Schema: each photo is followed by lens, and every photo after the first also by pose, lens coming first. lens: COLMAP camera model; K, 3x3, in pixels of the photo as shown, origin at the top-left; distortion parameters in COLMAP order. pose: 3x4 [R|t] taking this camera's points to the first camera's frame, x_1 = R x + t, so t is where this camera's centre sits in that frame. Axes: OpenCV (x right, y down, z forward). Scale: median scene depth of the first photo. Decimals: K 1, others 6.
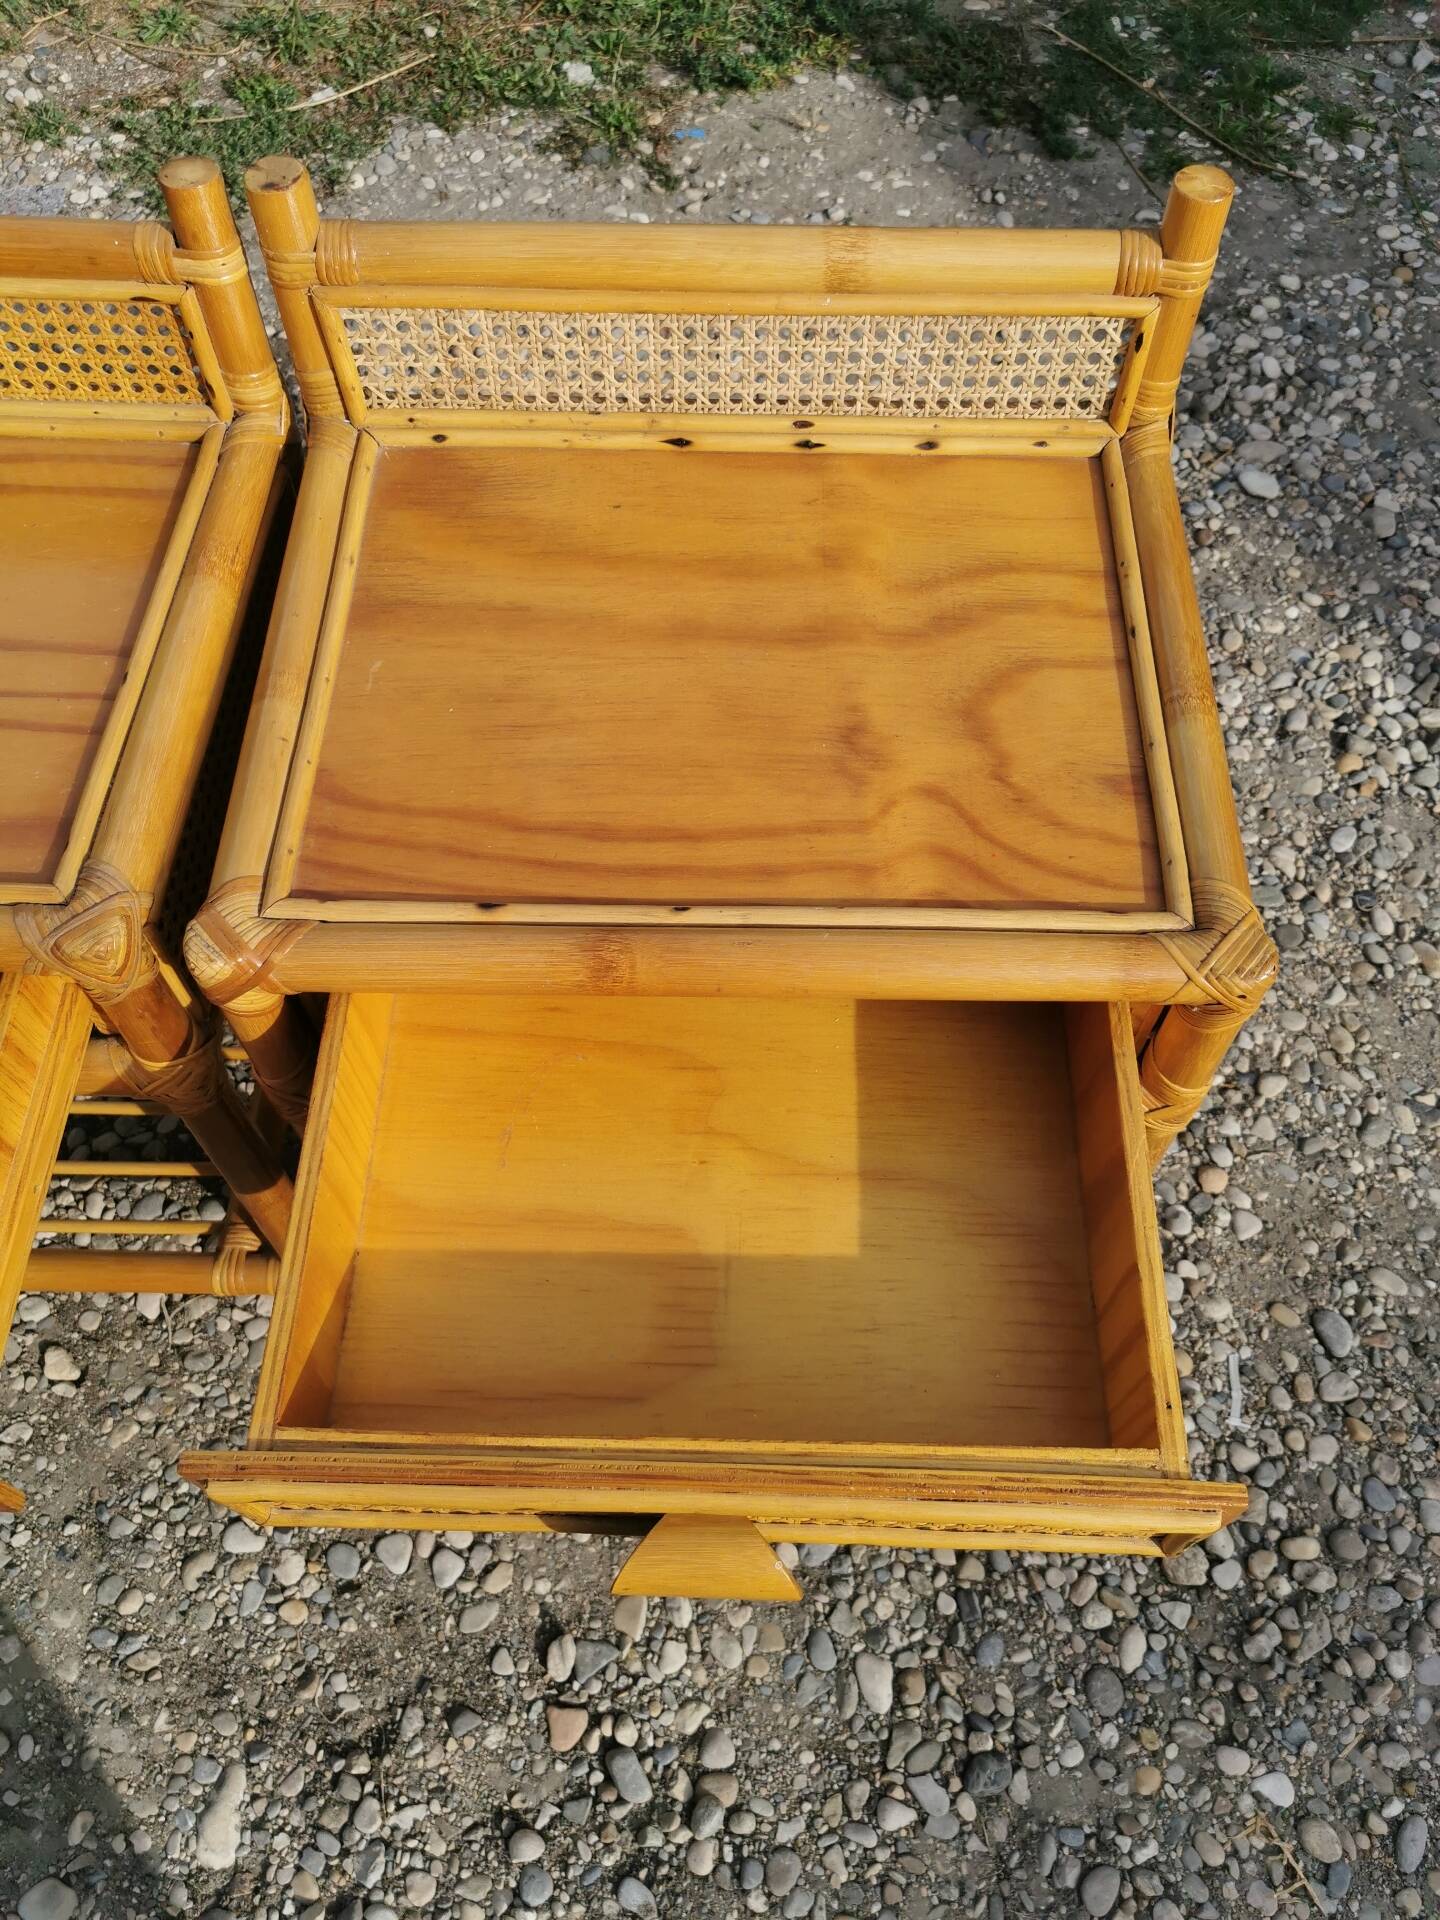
lens RADIAL K [[1501.0, 0, 720.0], [0, 1501.0, 960.0], [0, 0, 1]] dist [-0.003182, -0.012632]
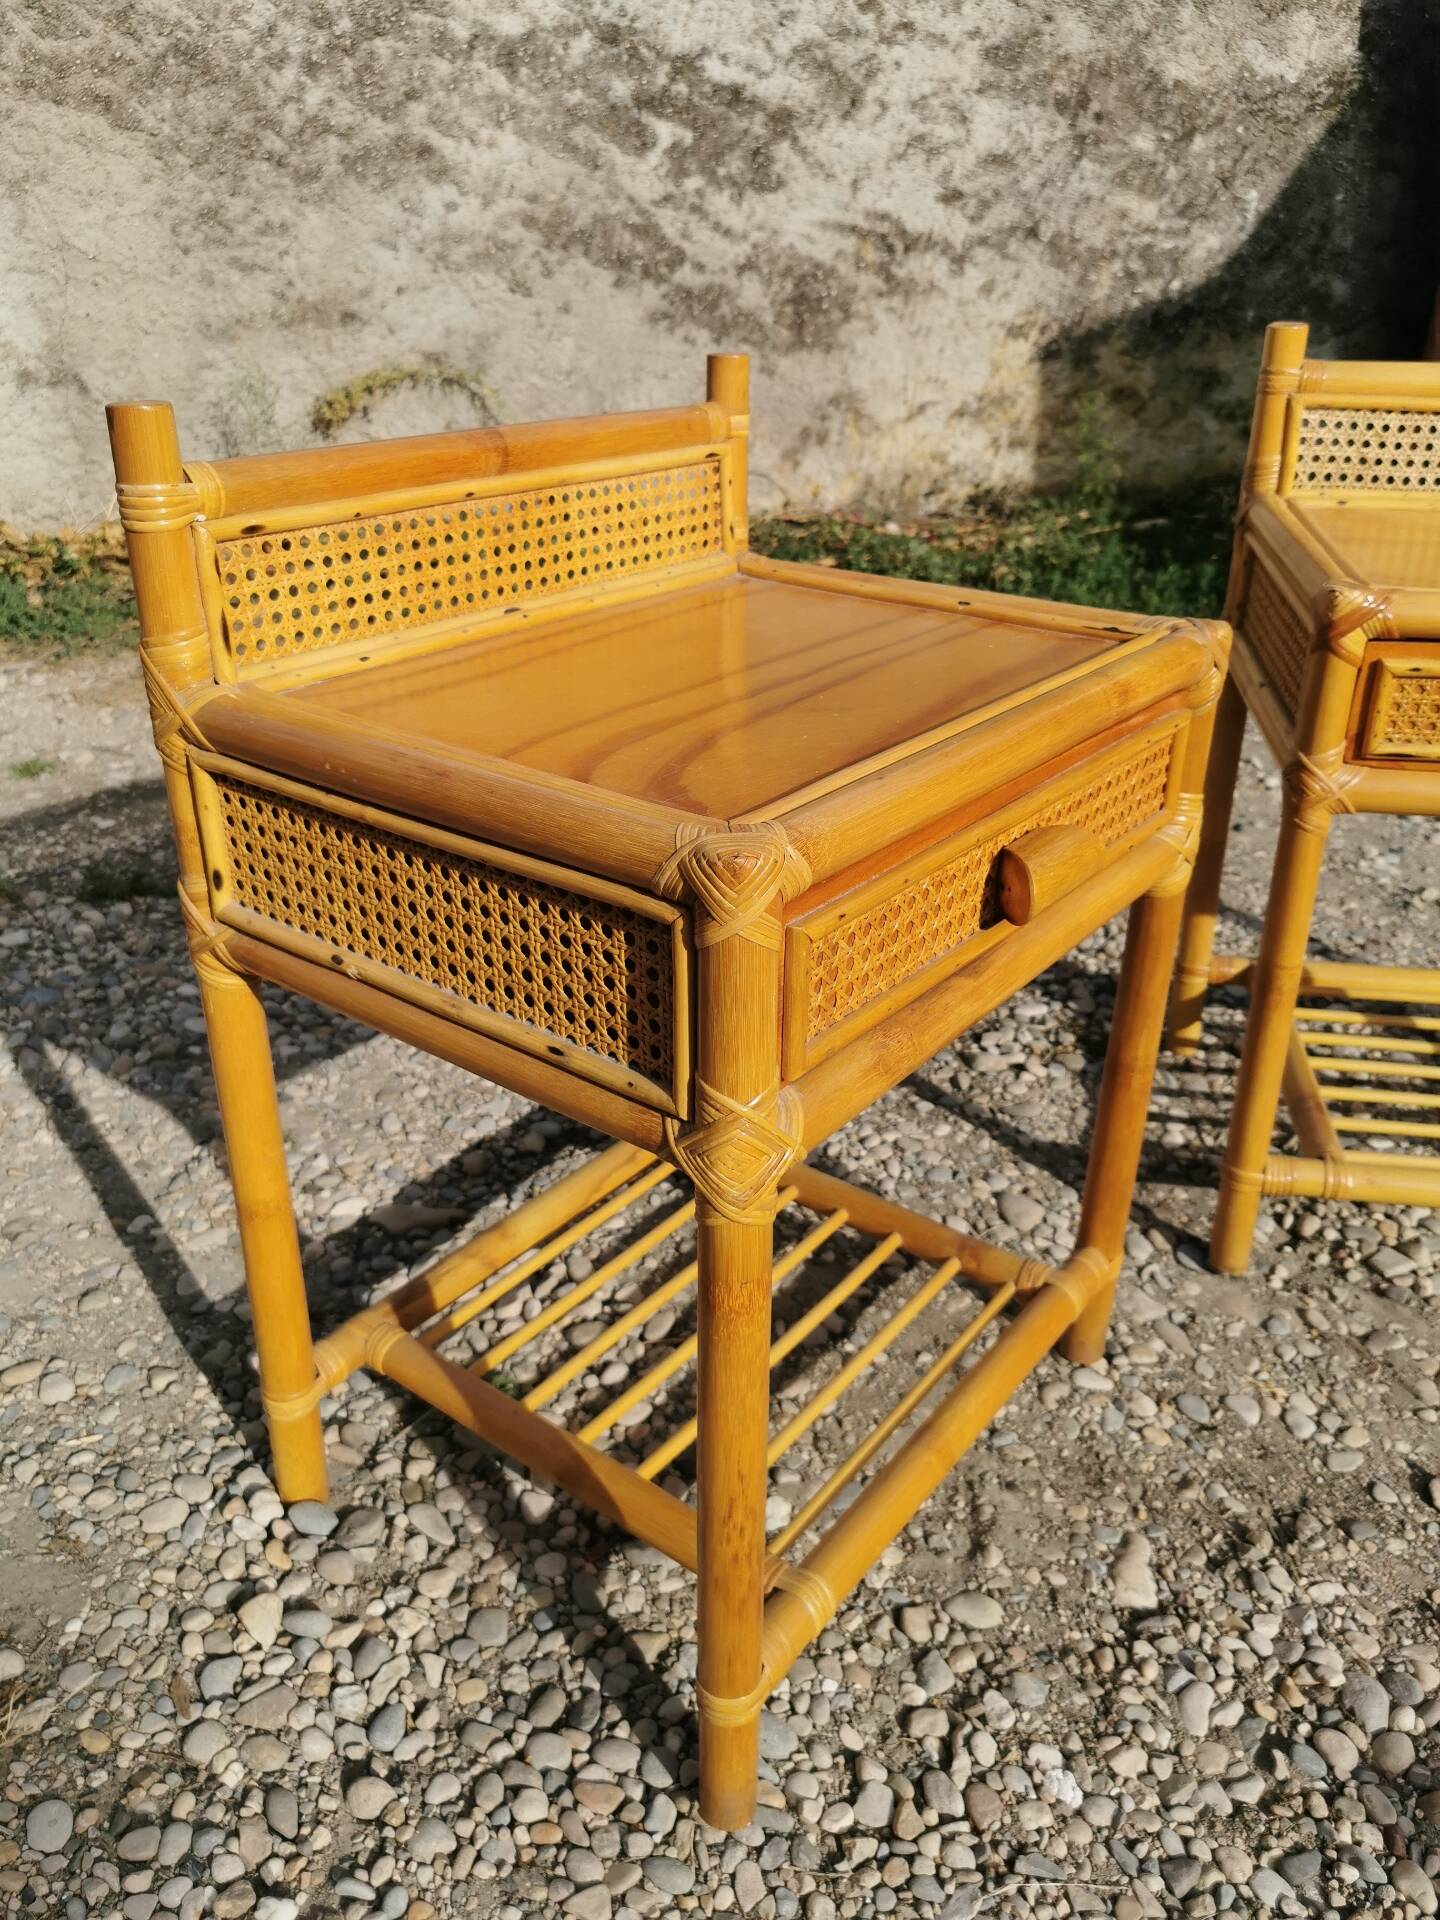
lens RADIAL K [[1501.8, 0, 710.2], [0, 1501.8, 947.8], [0, 0, 1]] dist [0.086121, -0.154782]
pose [[0.988326, 0.066038, -0.137301, -0.477739], [-0.128936, 0.842628, -0.522832, 0.754869], [0.081167, 0.534431, 0.841306, -0.088283]]
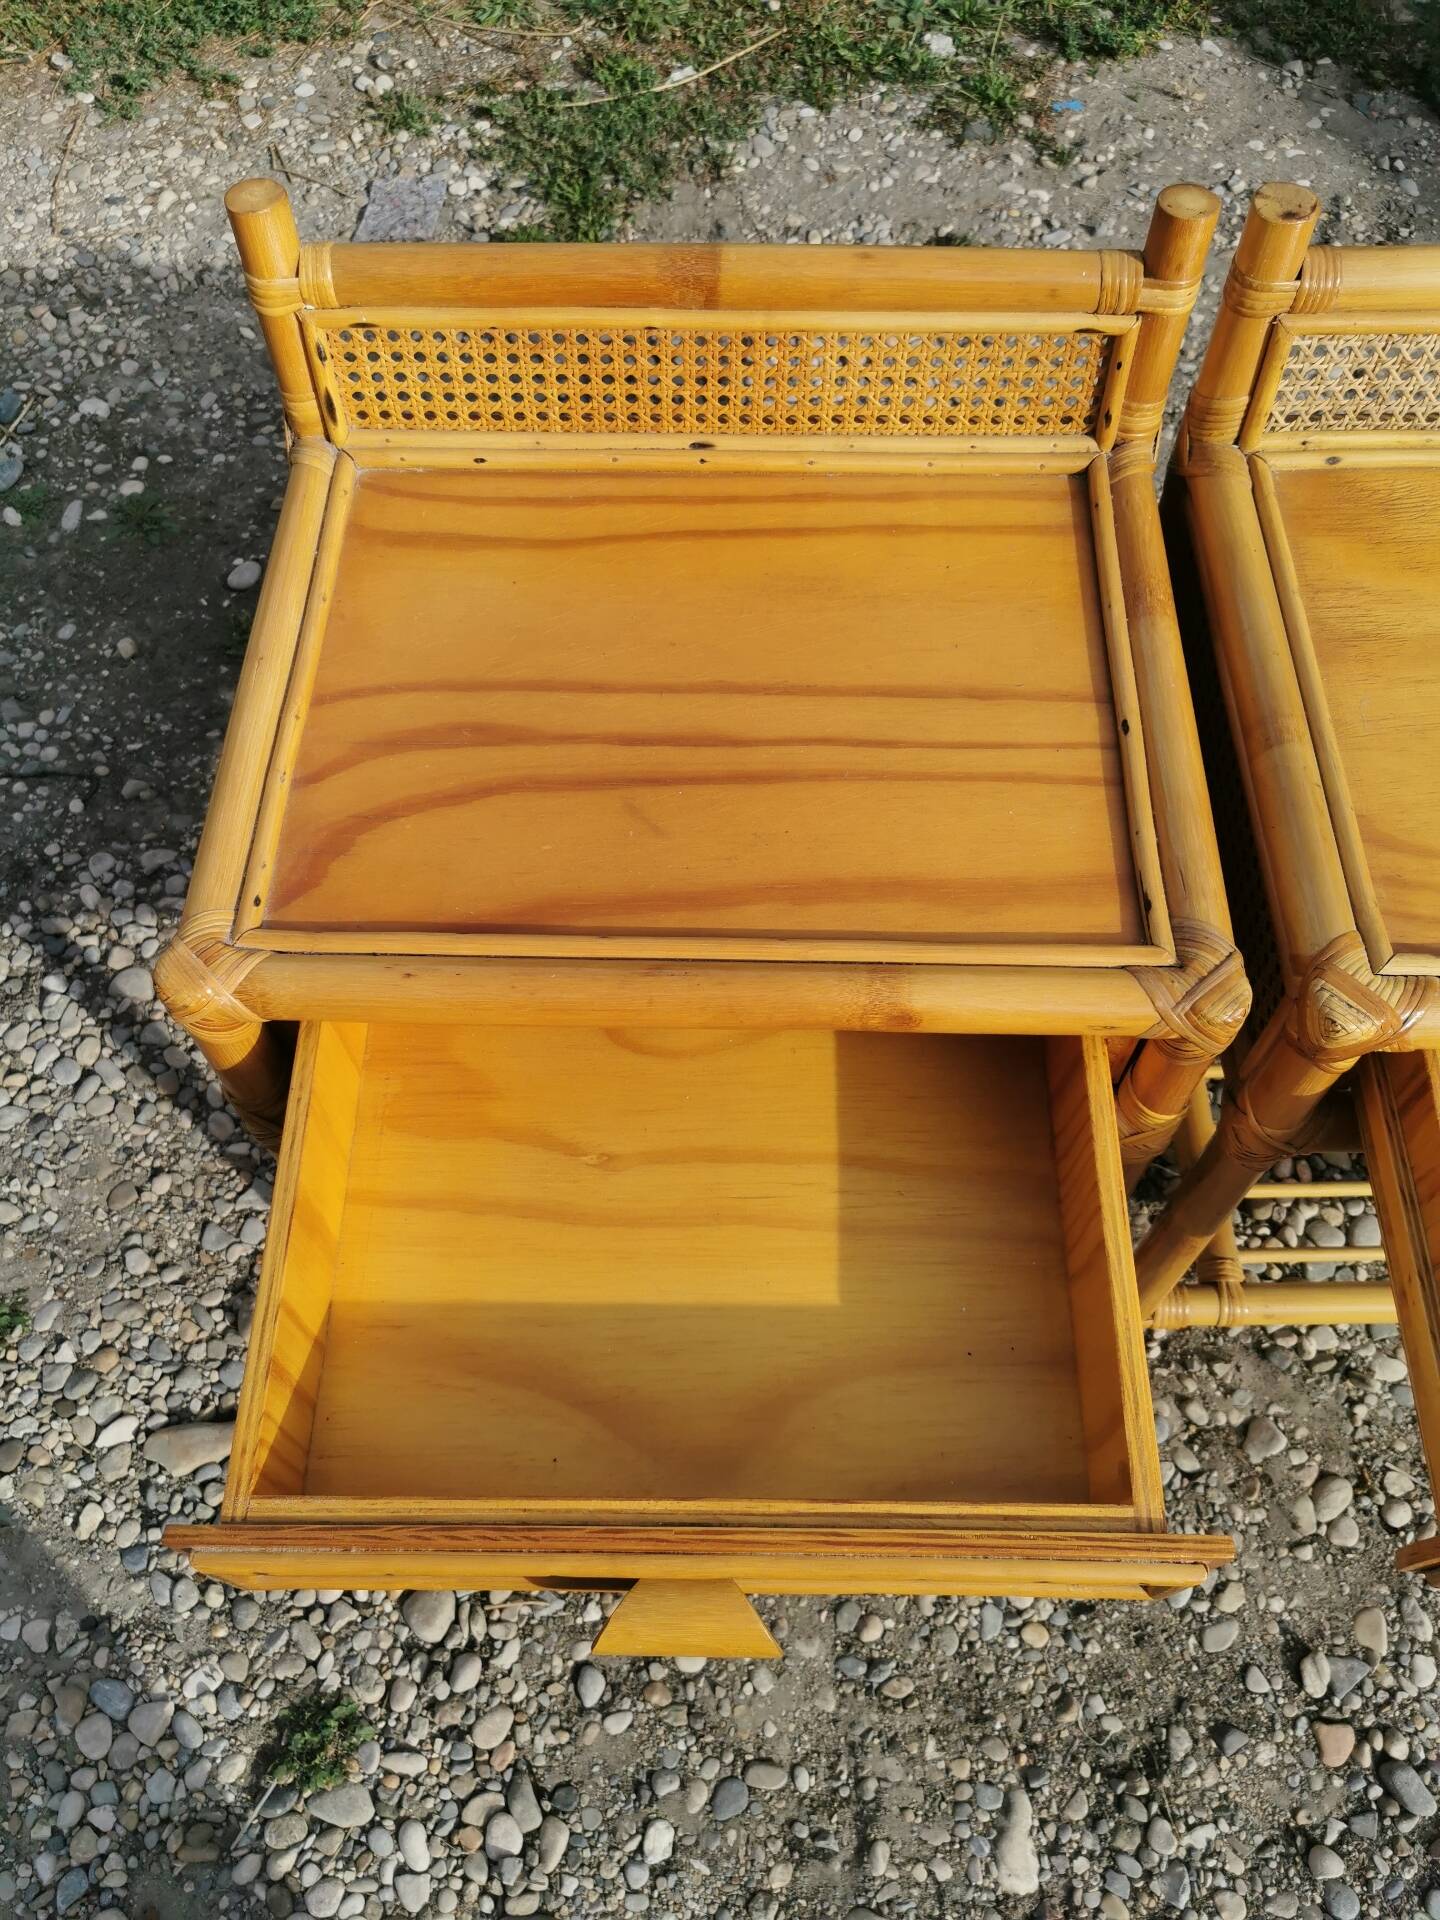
lens RADIAL K [[1501.0, 0, 720.0], [0, 1501.0, 960.0], [0, 0, 1]] dist [-0.003182, -0.012632]
pose [[0.999642, -0.025878, -0.006851, -0.487365], [0.026063, 0.999259, 0.028322, -0.051594], [0.006113, -0.028490, 0.999575, 0.008867]]
